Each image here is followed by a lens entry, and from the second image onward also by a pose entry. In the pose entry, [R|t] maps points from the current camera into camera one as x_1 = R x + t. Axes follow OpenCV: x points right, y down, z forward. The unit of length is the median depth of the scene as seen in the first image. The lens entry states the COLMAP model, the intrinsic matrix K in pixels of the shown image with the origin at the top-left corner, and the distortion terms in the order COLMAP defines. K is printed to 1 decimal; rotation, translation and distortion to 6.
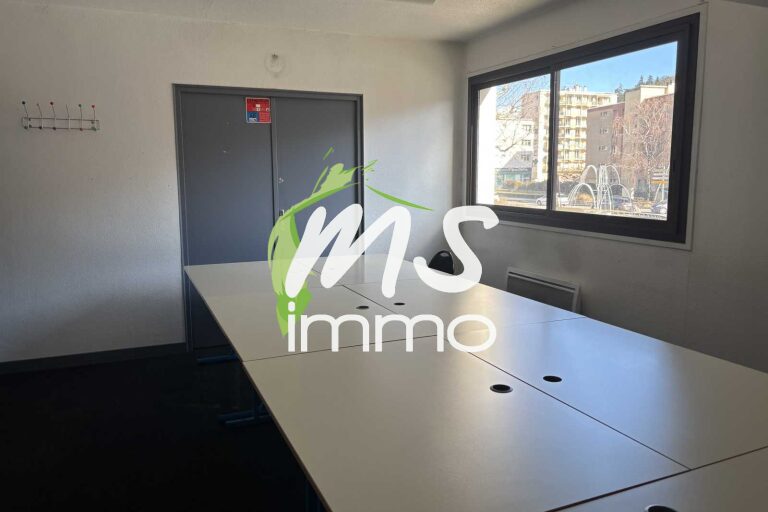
lens RADIAL K [[576.1, 0, 389.4], [0, 576.1, 253.9], [0, 0, 1]] dist [0.003183, -0.000179]
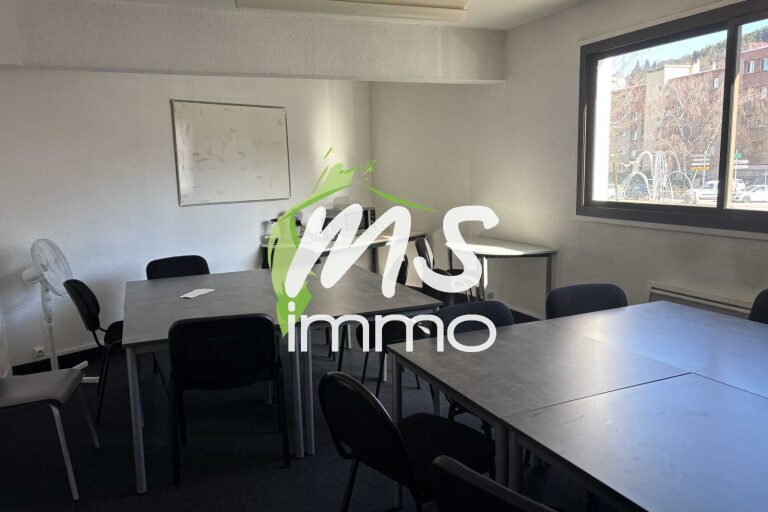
lens RADIAL K [[576.1, 0, 377.2], [0, 576.1, 256.6], [0, 0, 1]] dist [0.003183, -0.000179]
pose [[0.998893, -0.042564, -0.020019, -0.090253], [0.042728, 0.999056, 0.007858, -0.019827], [0.019666, -0.008705, 0.999769, 0.119094]]
